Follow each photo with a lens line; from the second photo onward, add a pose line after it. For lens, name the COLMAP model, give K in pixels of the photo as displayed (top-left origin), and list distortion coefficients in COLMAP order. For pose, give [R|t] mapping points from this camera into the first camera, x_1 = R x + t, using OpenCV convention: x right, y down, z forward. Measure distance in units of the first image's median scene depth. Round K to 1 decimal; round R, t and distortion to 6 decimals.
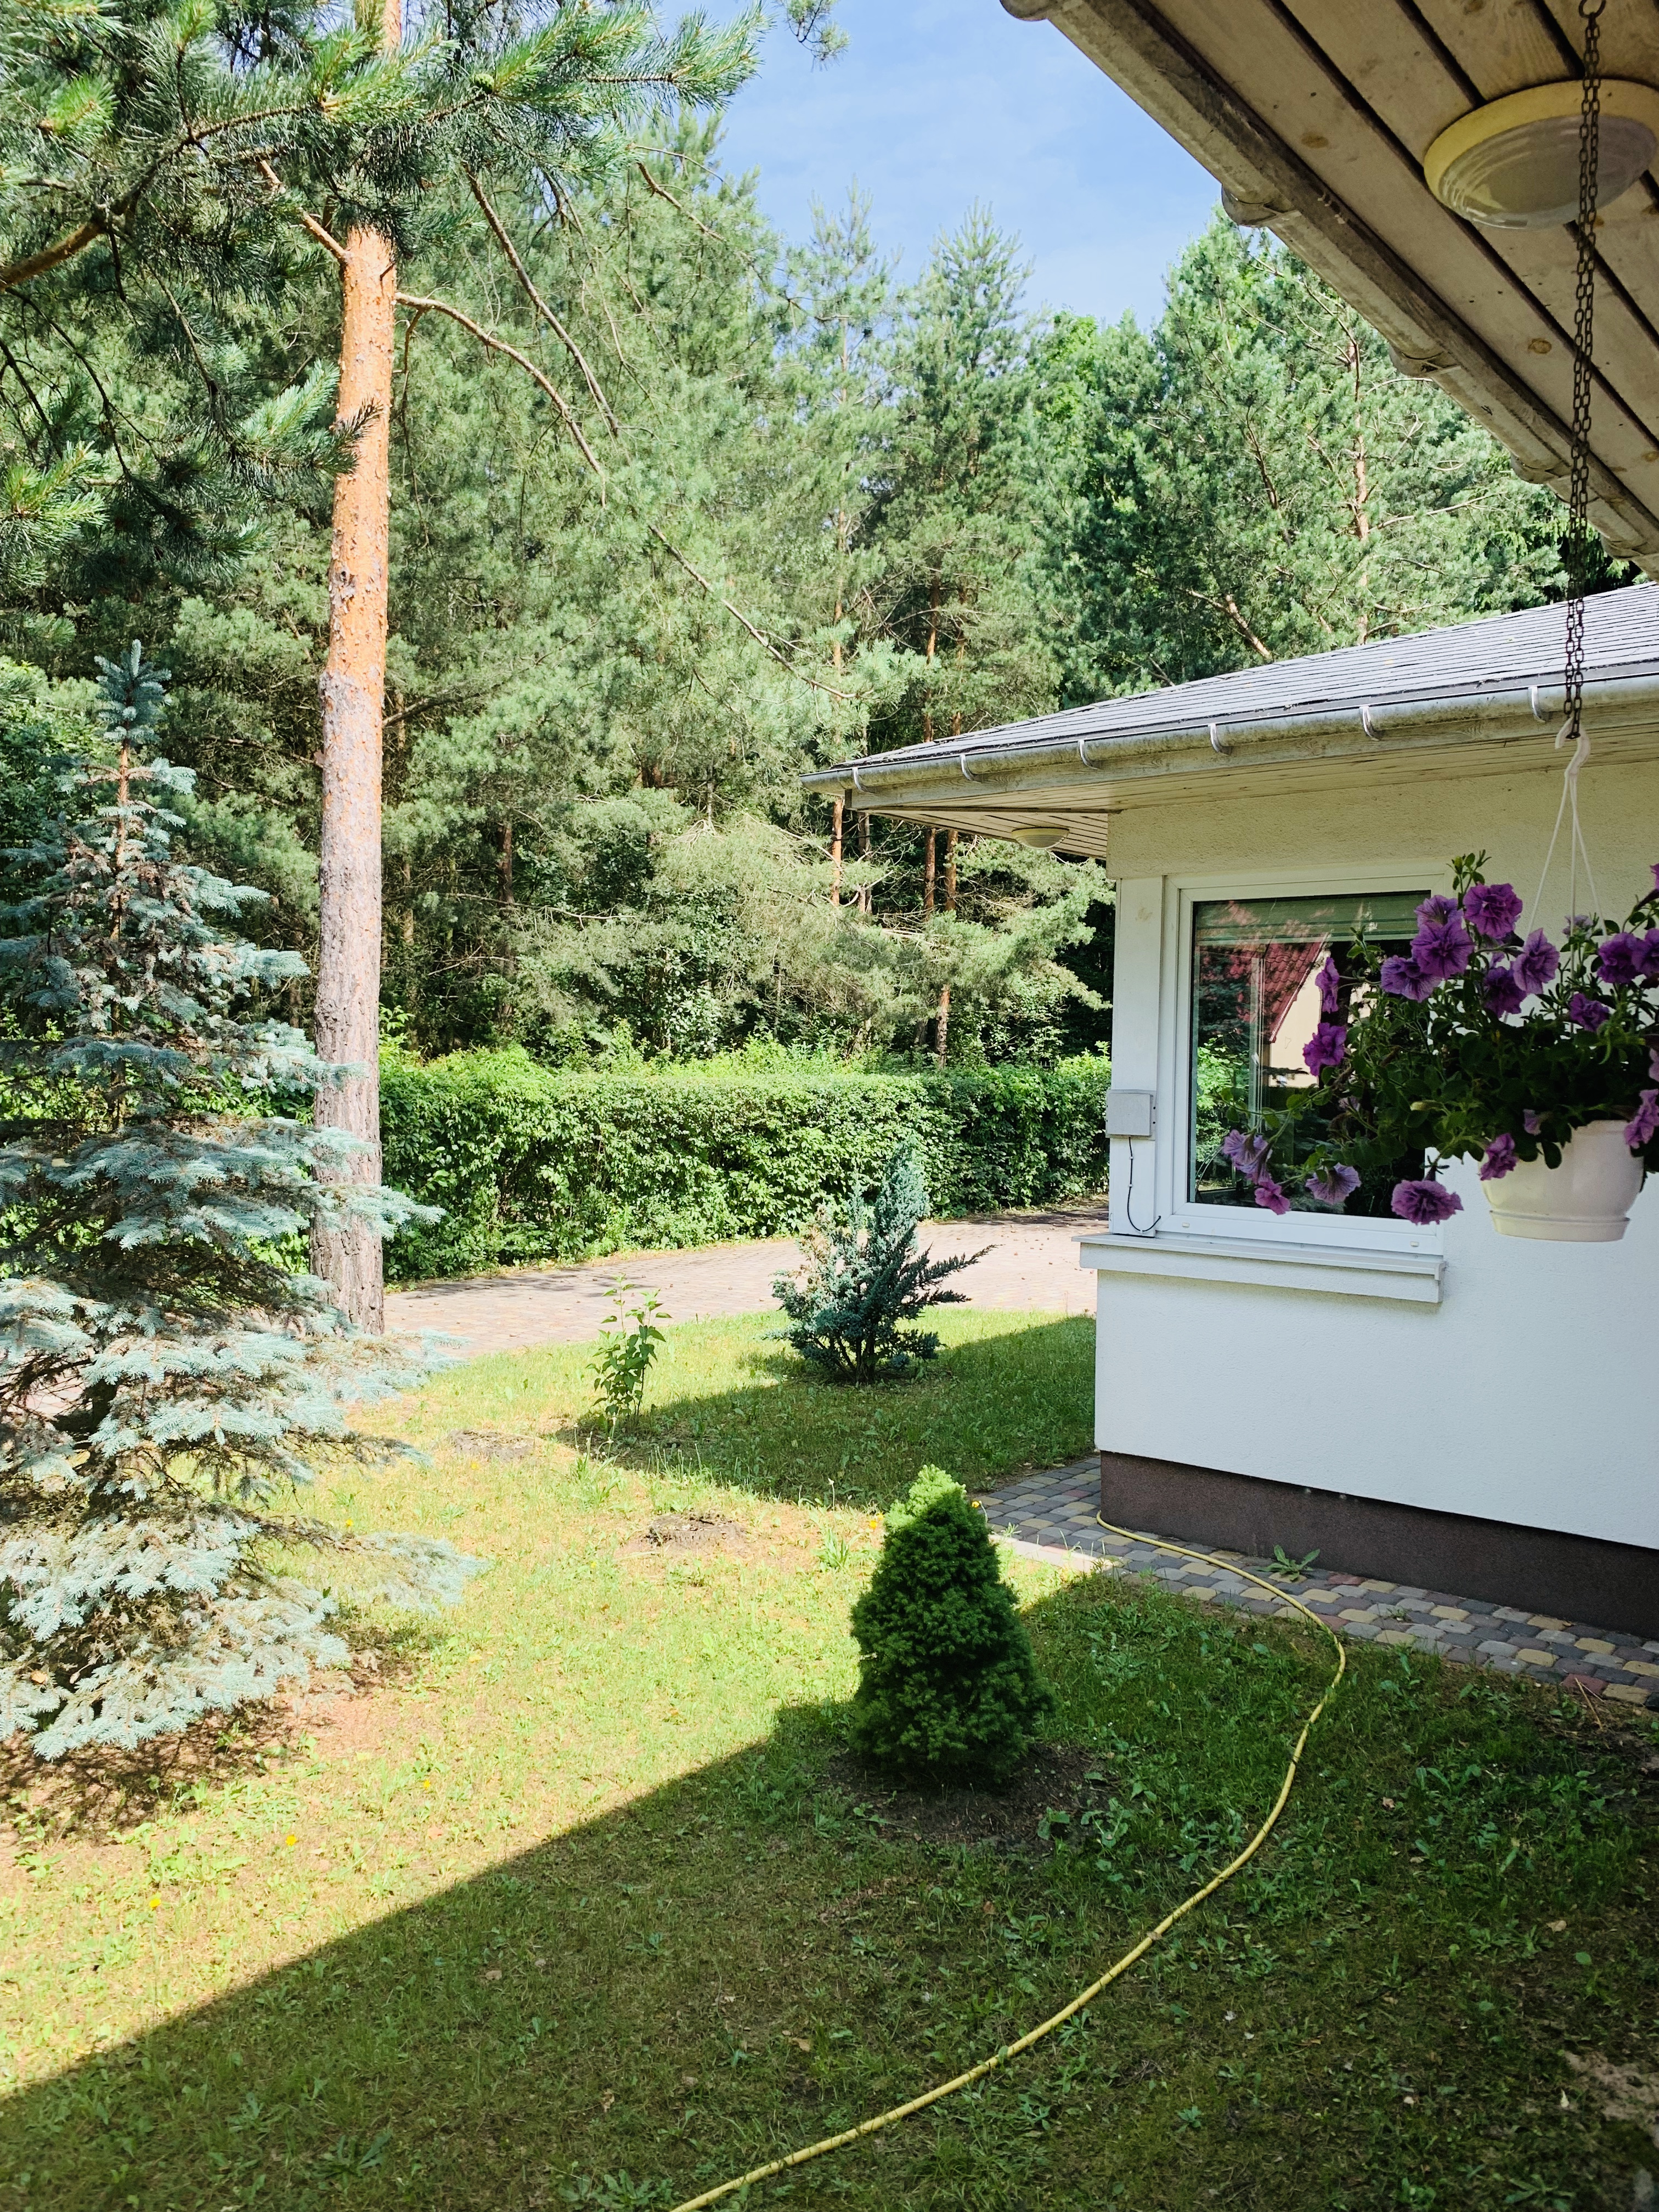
lens RADIAL K [[1699.7, 0, 817.1], [0, 1699.7, 1108.0], [0, 0, 1]] dist [0.065651, -0.086772]
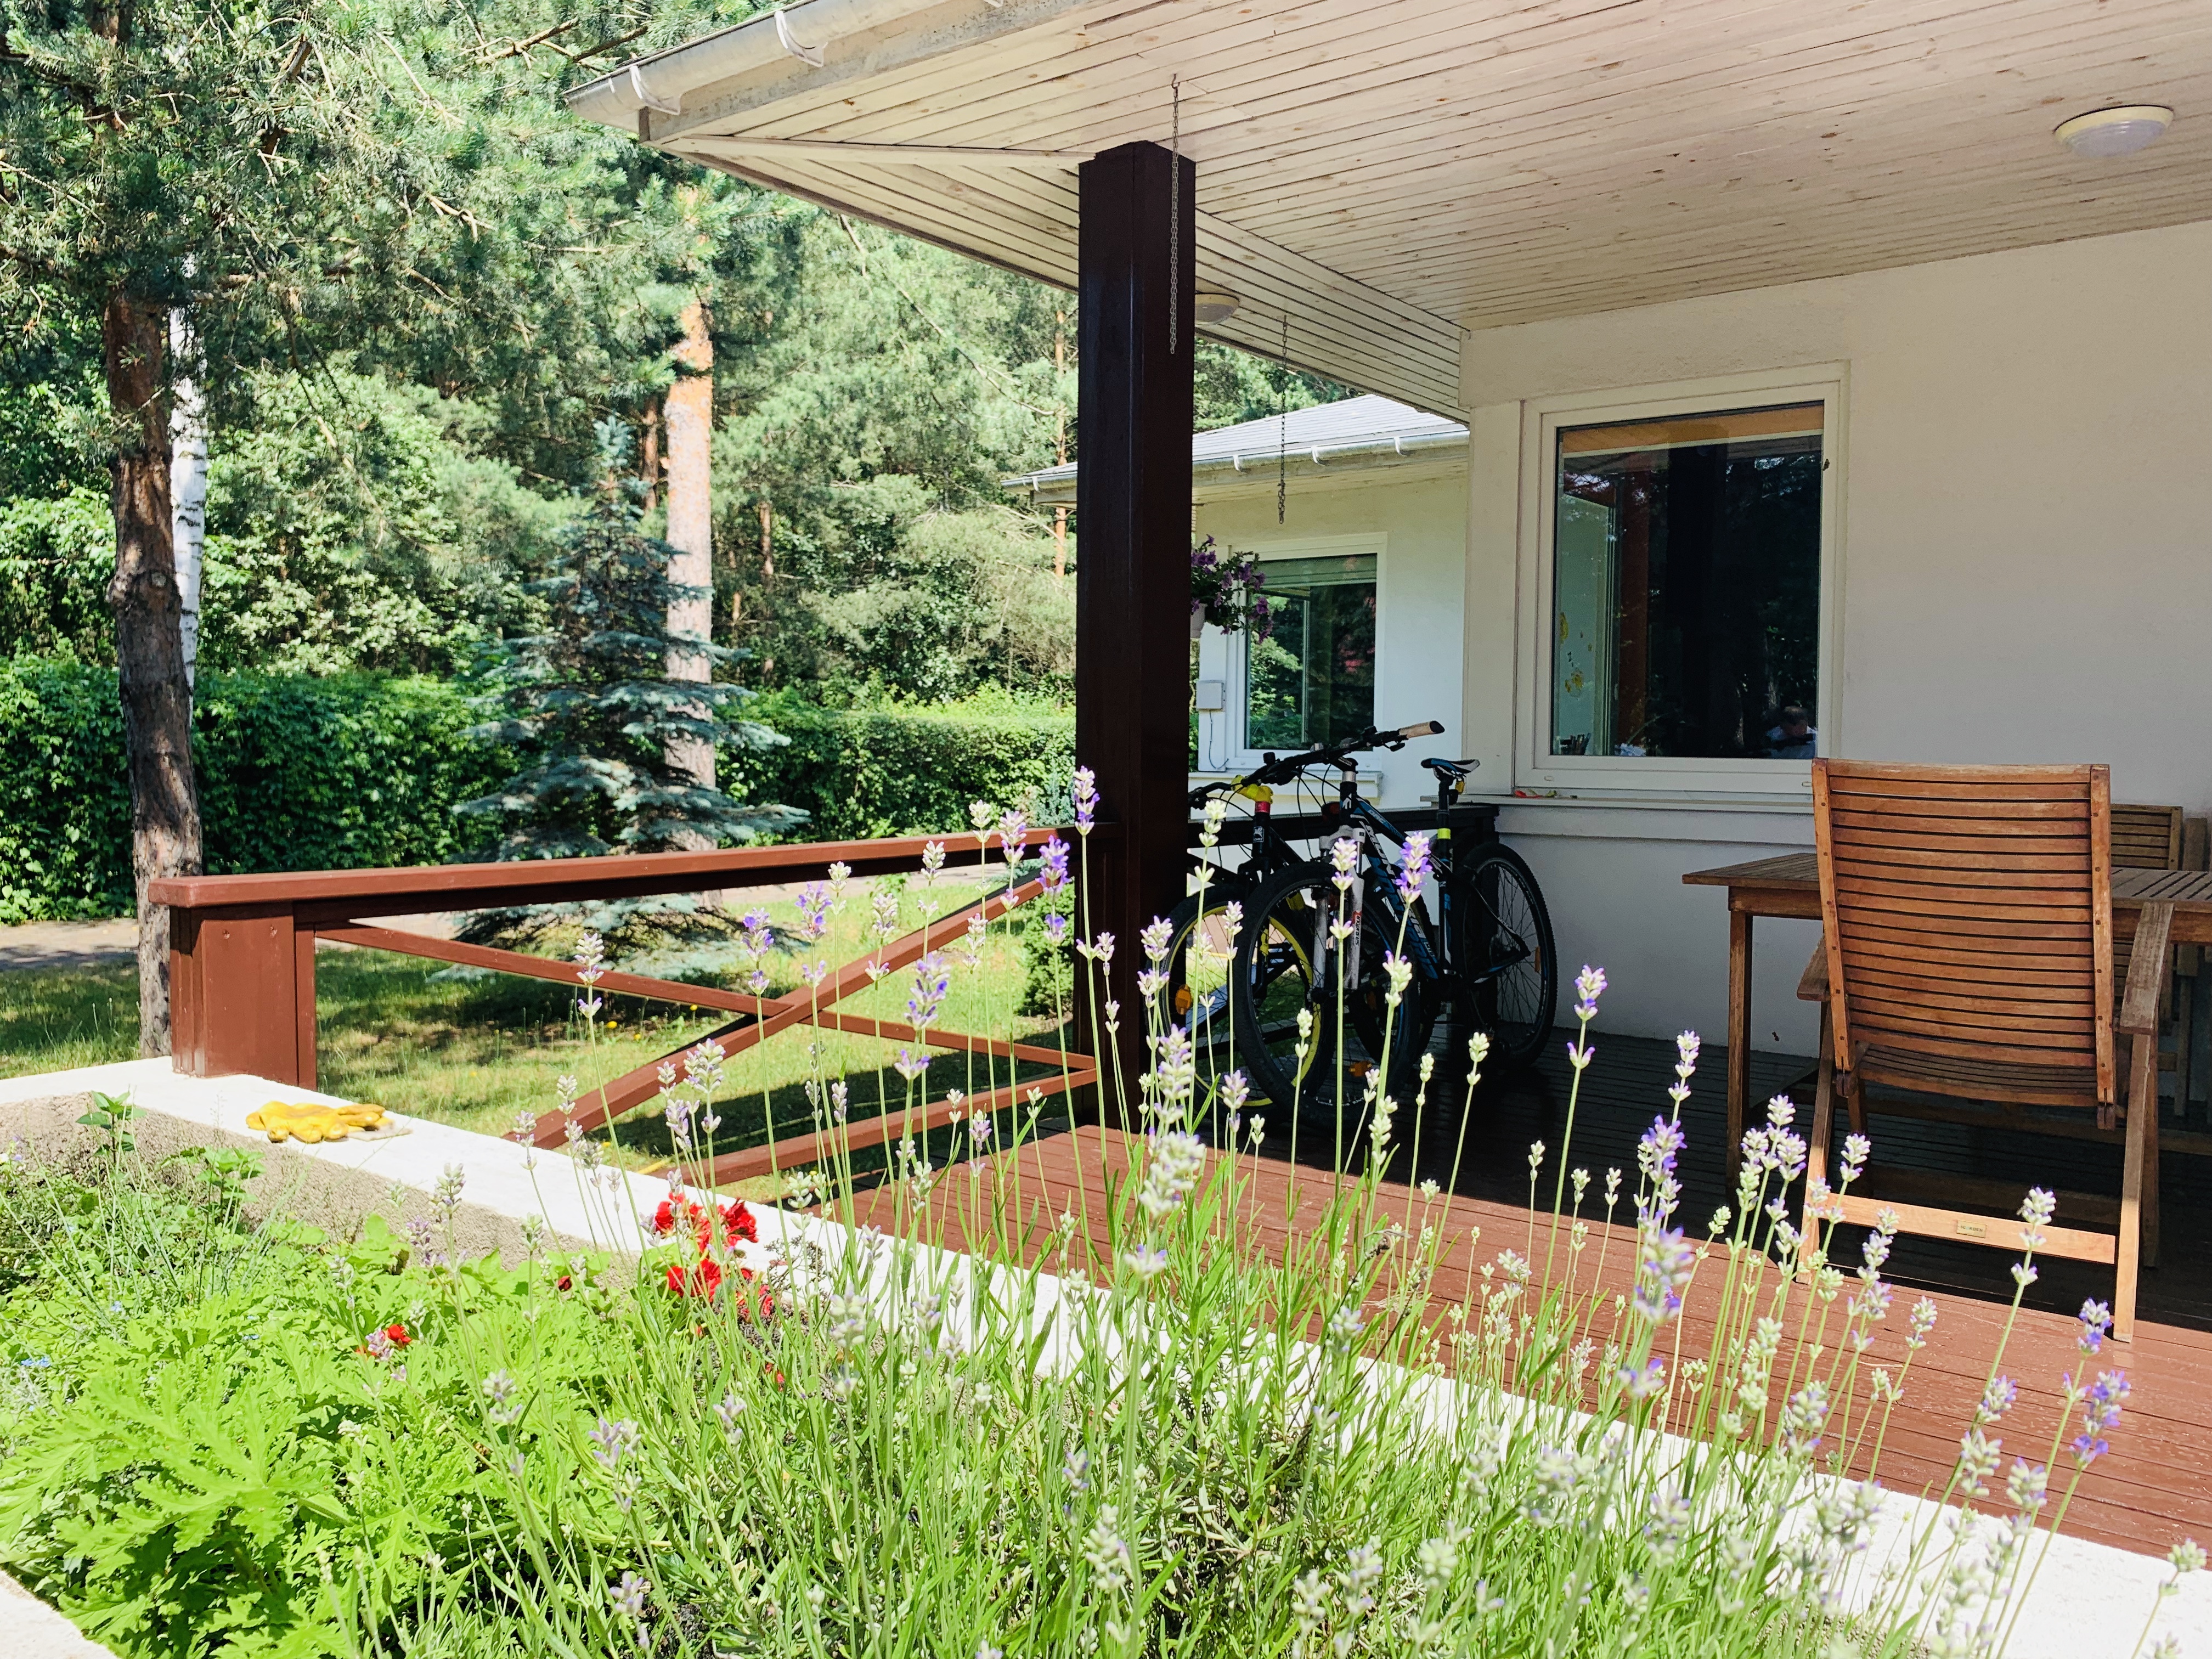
lens RADIAL K [[1699.7, 0, 1118.4], [0, 1699.7, 814.2], [0, 0, 1]] dist [0.065651, -0.086772]
pose [[0.999367, -0.007142, 0.034846, 0.013833], [0.006559, 0.999837, 0.016808, 0.028833], [-0.034960, -0.016569, 0.999251, -0.195499]]
